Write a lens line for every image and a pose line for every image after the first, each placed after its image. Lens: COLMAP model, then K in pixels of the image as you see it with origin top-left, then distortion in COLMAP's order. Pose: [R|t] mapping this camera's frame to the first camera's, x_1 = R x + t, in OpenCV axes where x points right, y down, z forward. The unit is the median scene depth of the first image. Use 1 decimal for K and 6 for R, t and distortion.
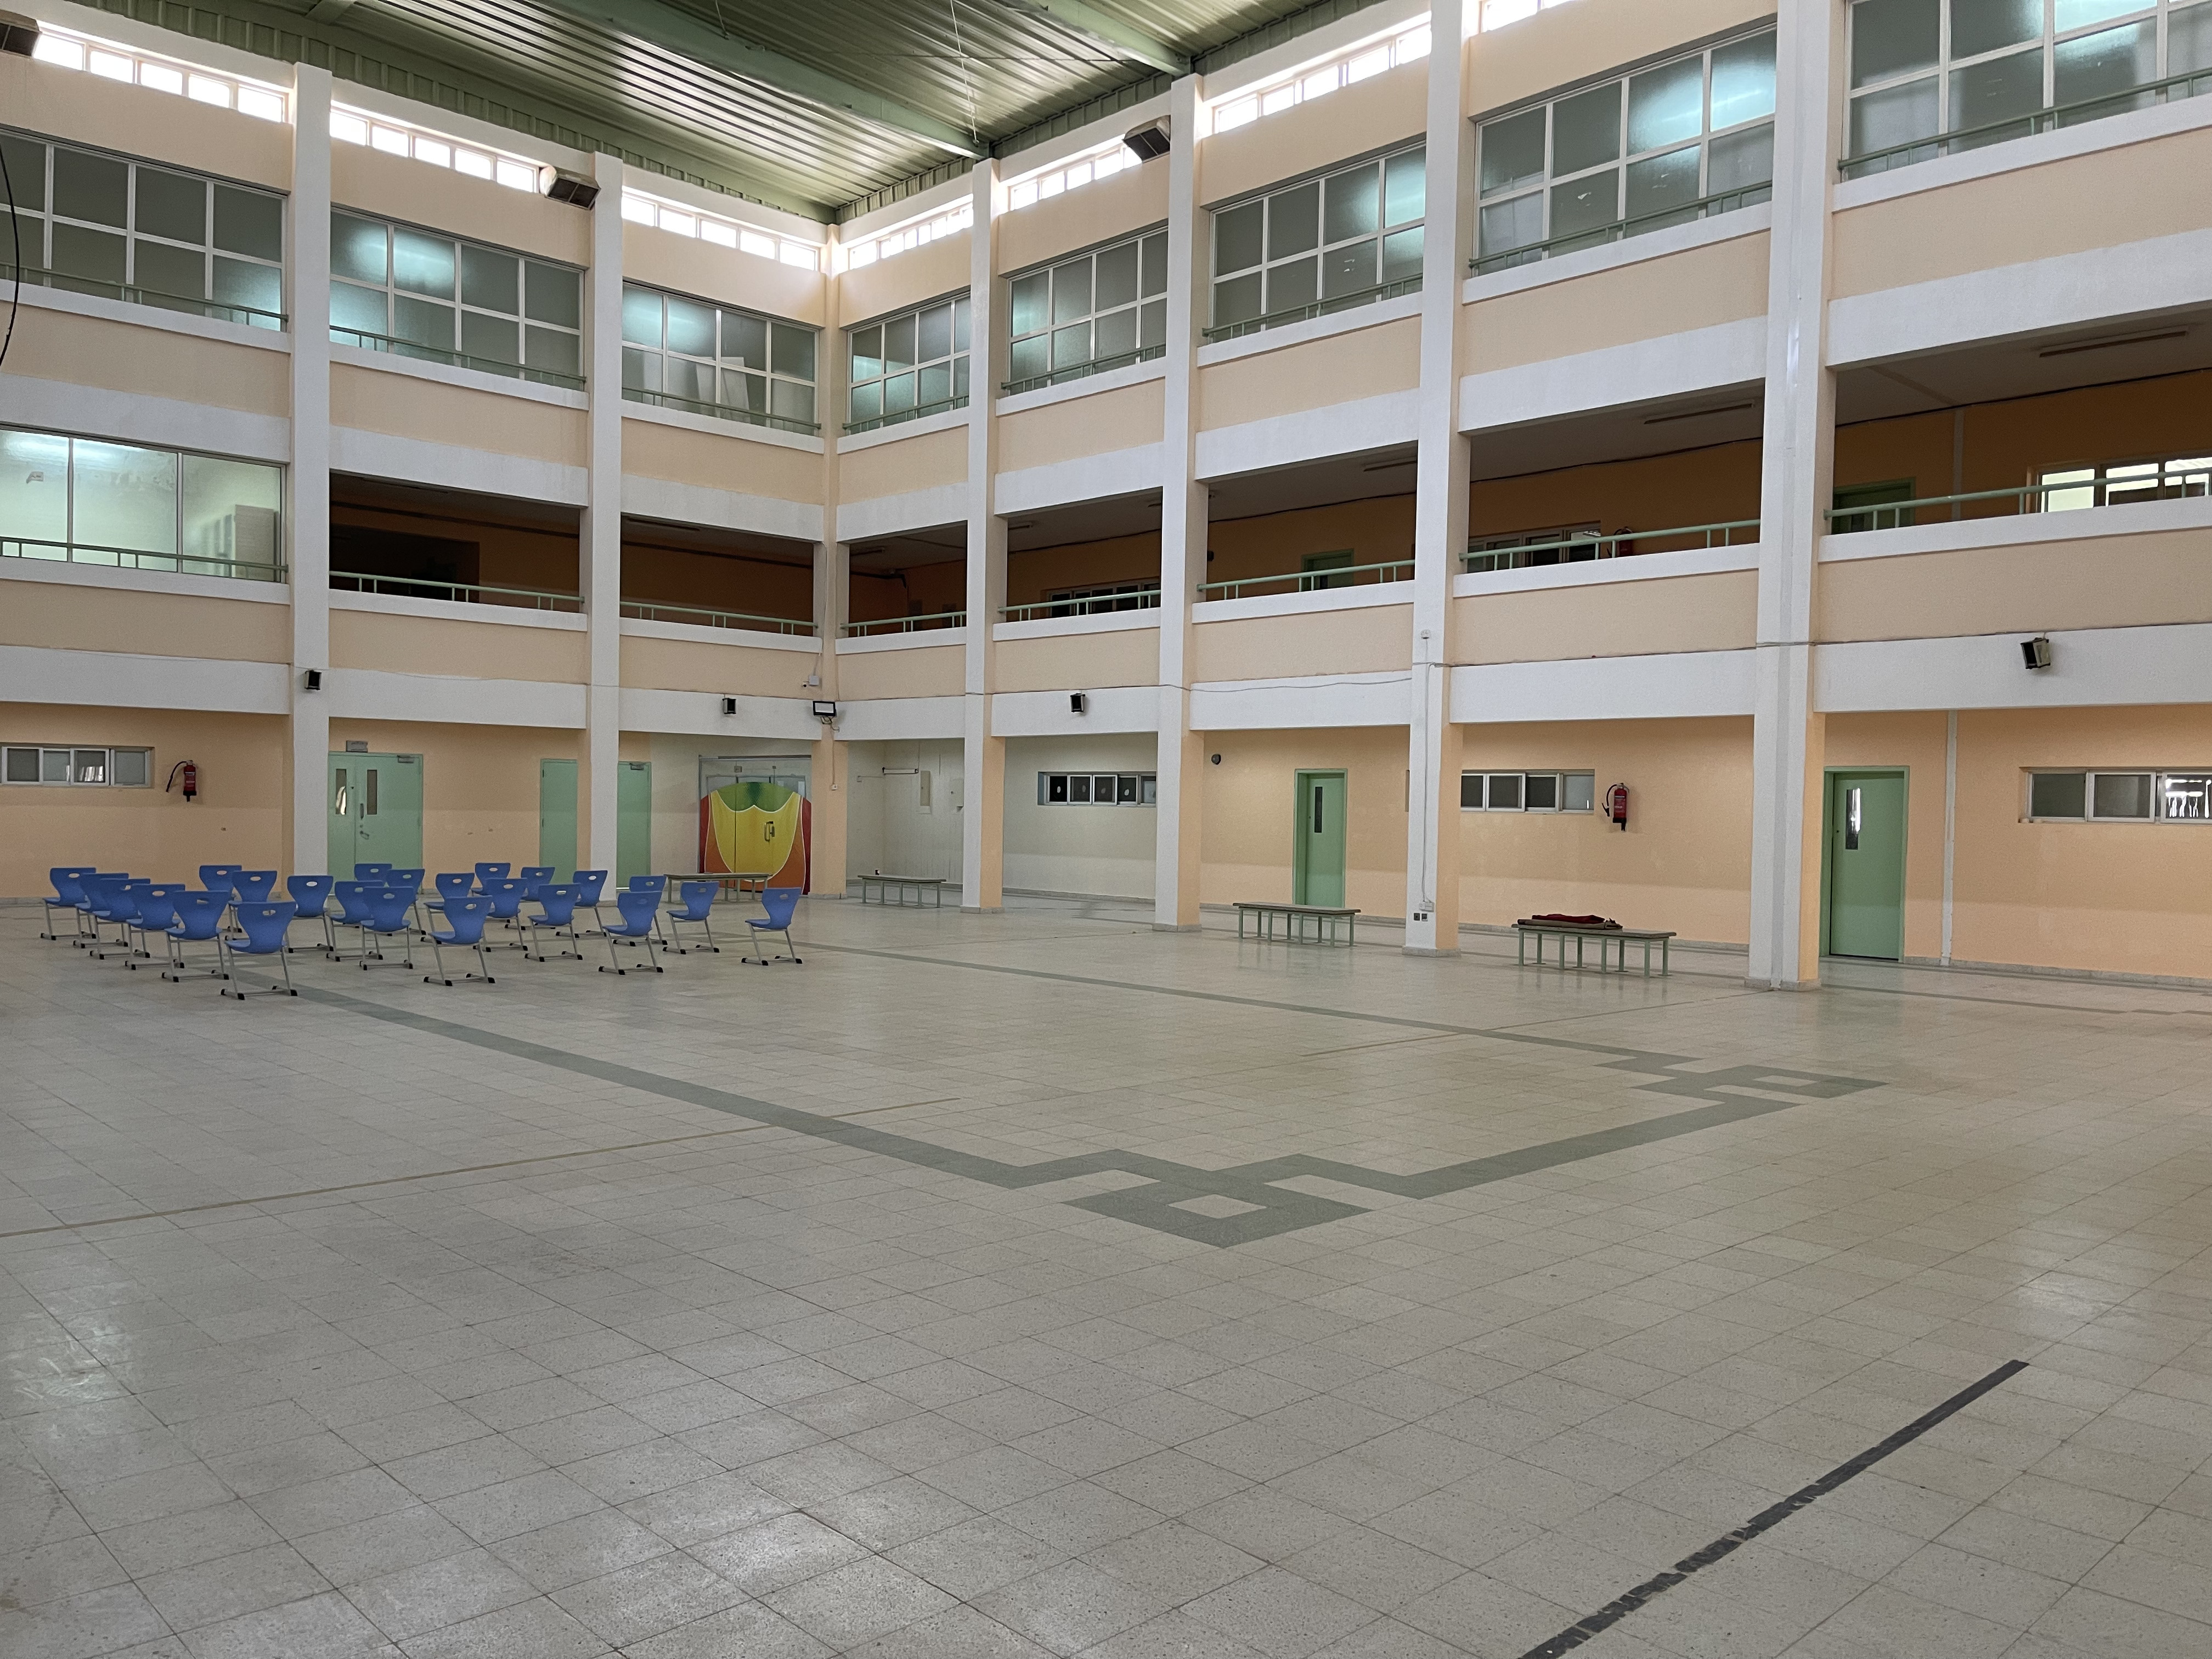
lens RADIAL K [[1679.9, 0, 1125.3], [0, 1679.9, 833.9], [0, 0, 1]] dist [0.054907, -0.069341]
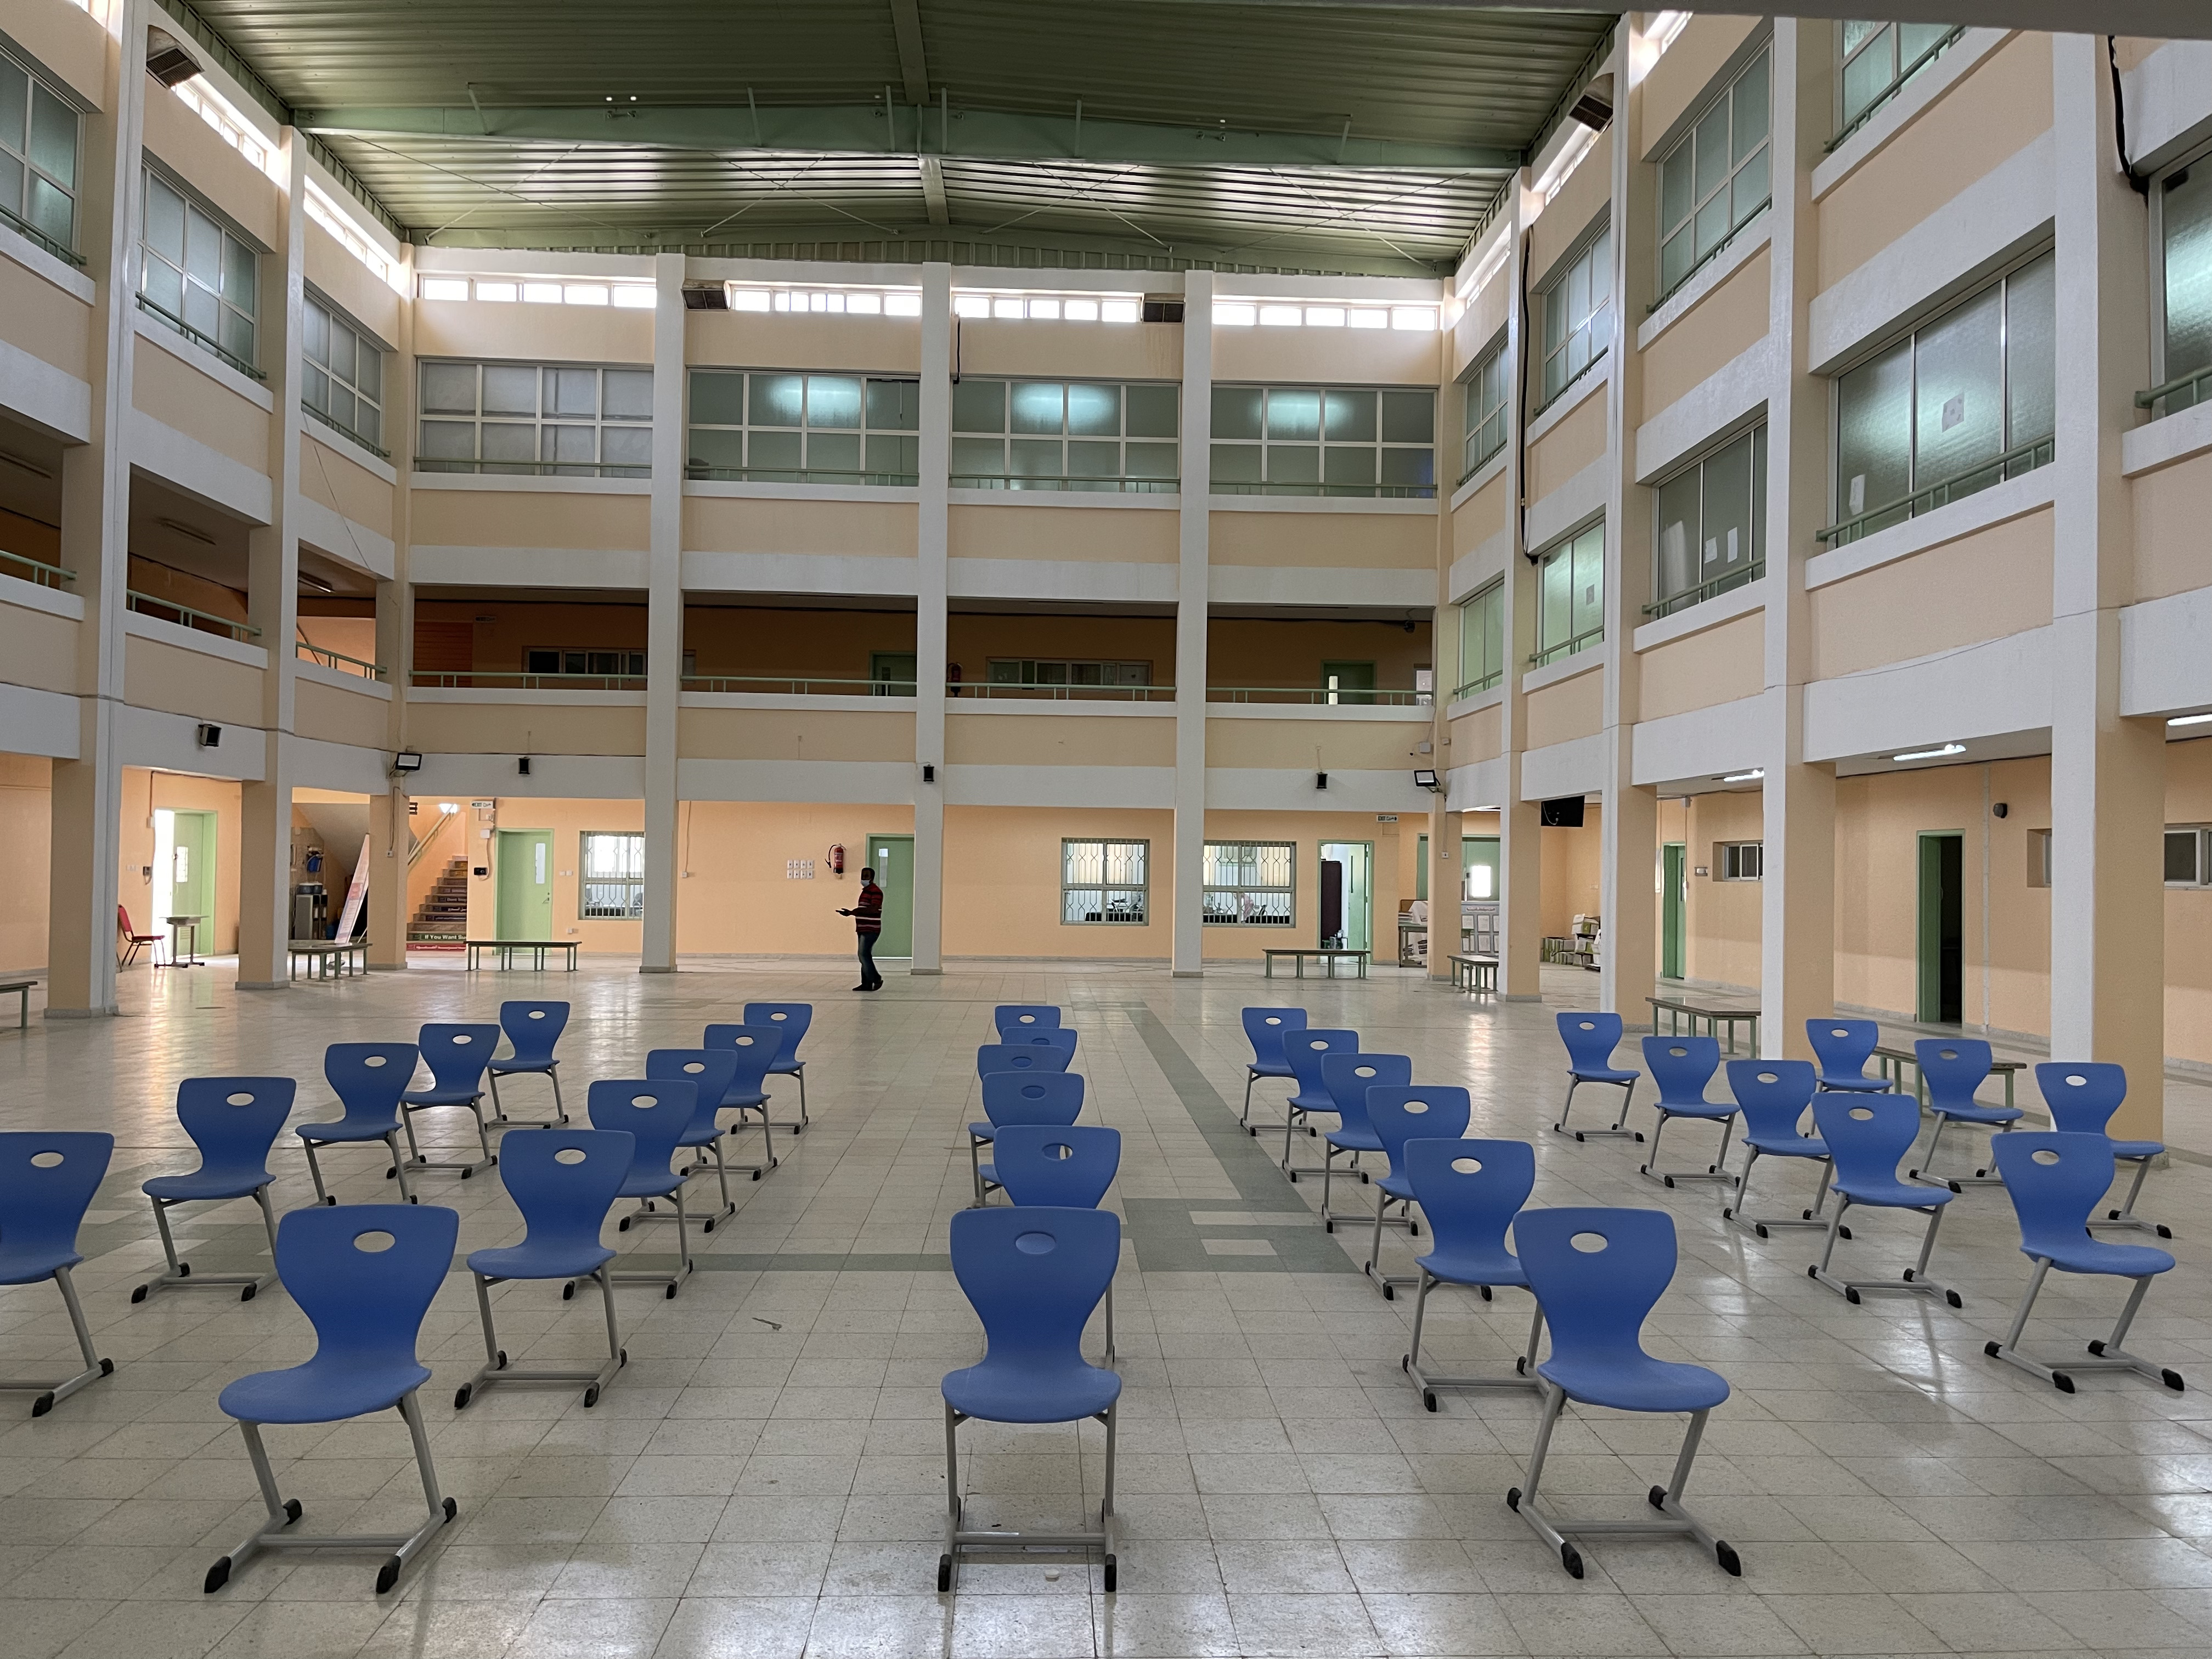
lens RADIAL K [[1675.3, 0, 1113.1], [0, 1675.3, 832.5], [0, 0, 1]] dist [0.040592, -0.031422]
pose [[0.750391, -0.022332, -0.660616, 0.385217], [-0.011867, 0.998813, -0.047244, 0.003321], [0.660887, 0.043290, 0.749236, 0.209471]]
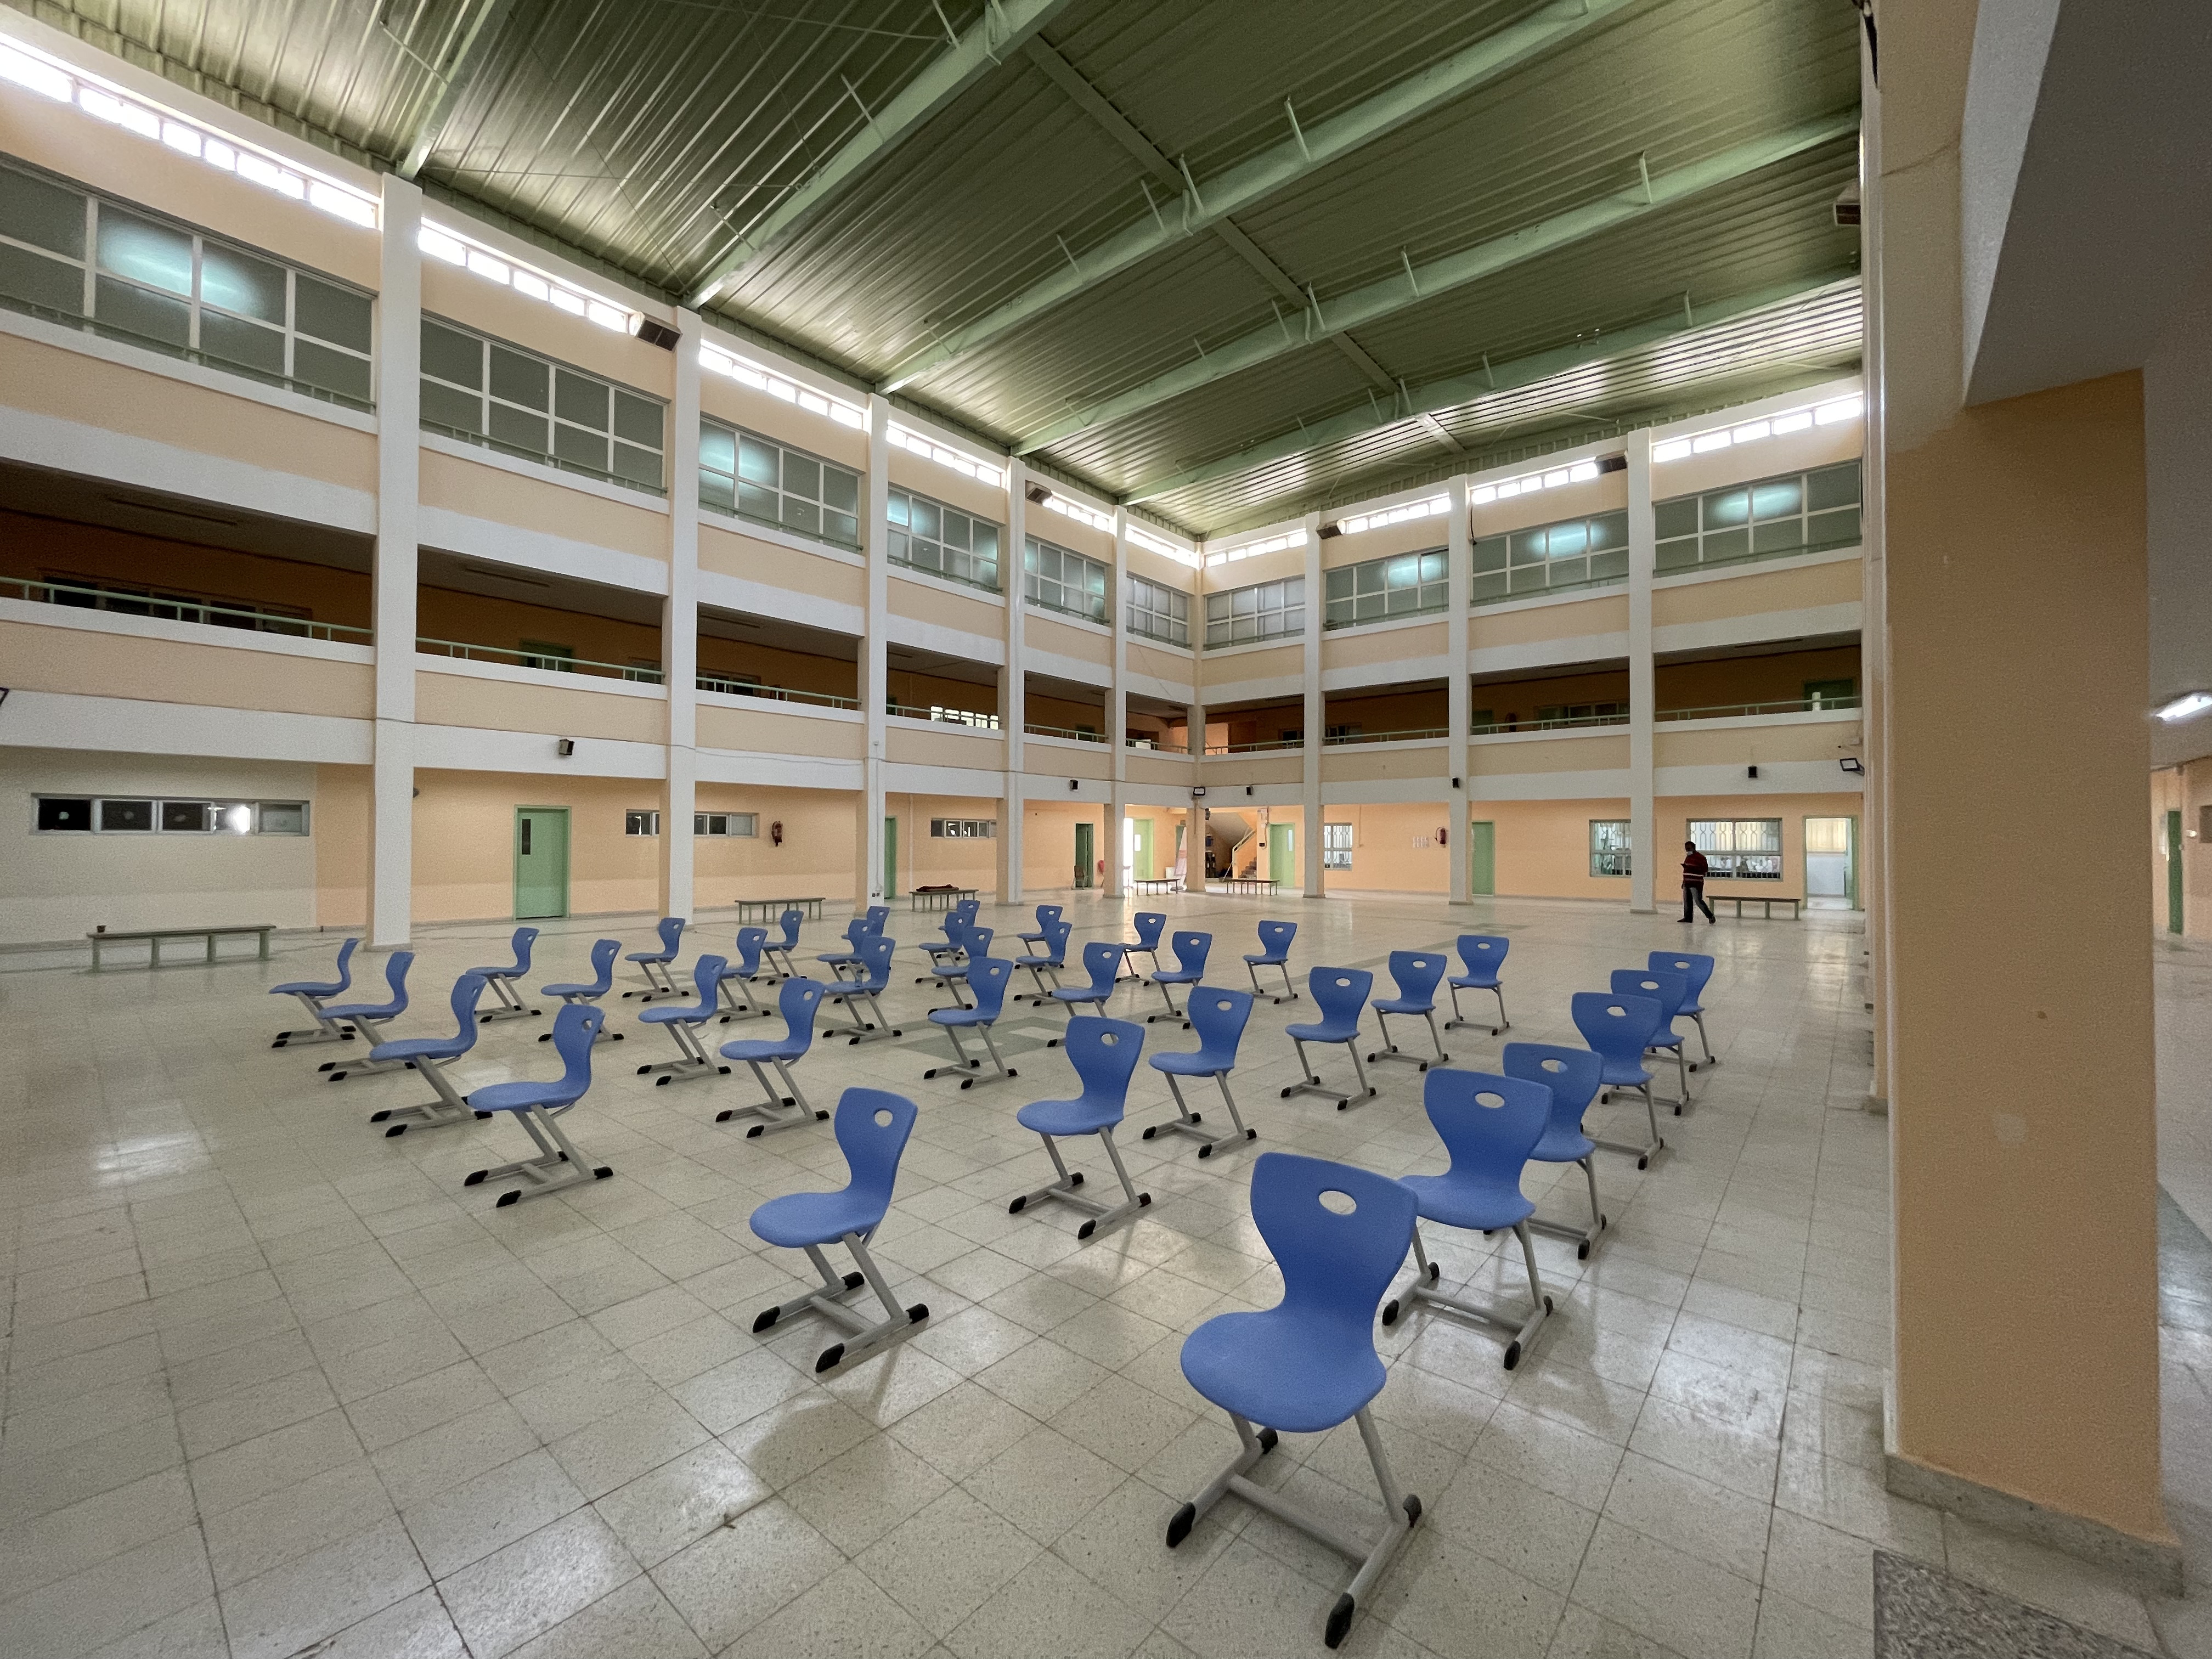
lens RADIAL K [[894.5, 0, 1113.2], [0, 894.5, 822.7], [0, 0, 1]] dist [0.004602, 0.000302]
pose [[0.106155, -0.036459, -0.993681, 0.501014], [-0.017844, 0.999097, -0.038564, 0.001418], [0.994189, 0.021825, 0.105409, 0.492530]]
